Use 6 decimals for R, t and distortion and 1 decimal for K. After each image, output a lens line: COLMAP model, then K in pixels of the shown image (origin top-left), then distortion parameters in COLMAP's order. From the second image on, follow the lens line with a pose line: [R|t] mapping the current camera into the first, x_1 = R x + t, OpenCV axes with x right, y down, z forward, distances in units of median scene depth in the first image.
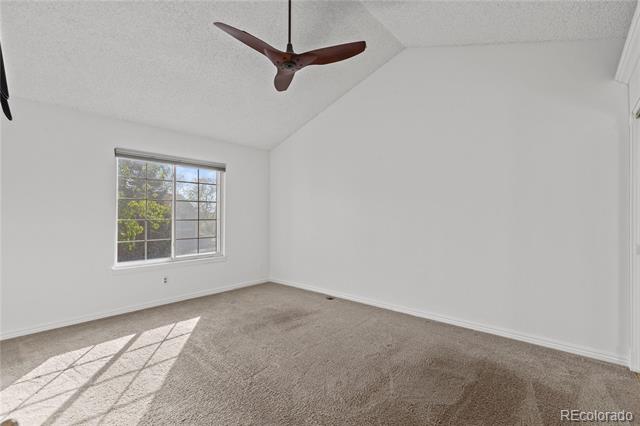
lens RADIAL K [[287.0, 0, 323.1], [0, 287.0, 214.6], [0, 0, 1]] dist [-0.001086, 0.000381]
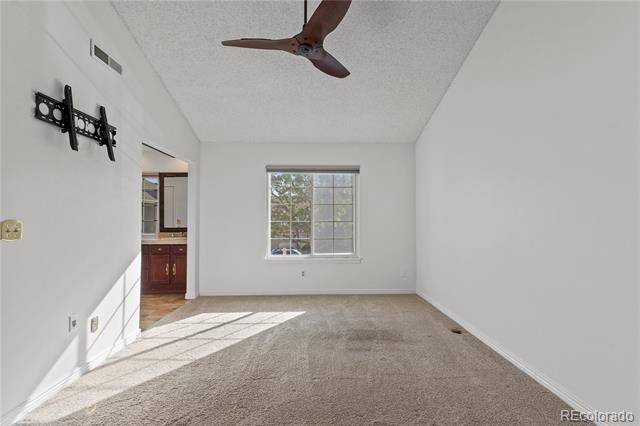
lens RADIAL K [[287.0, 0, 320.7], [0, 287.0, 213.5], [0, 0, 1]] dist [-0.001086, 0.000381]
pose [[0.680396, -0.013756, -0.732715, 0.398024], [0.006097, 0.999895, -0.013110, 0.002679], [0.732819, 0.004453, 0.680409, 0.306423]]
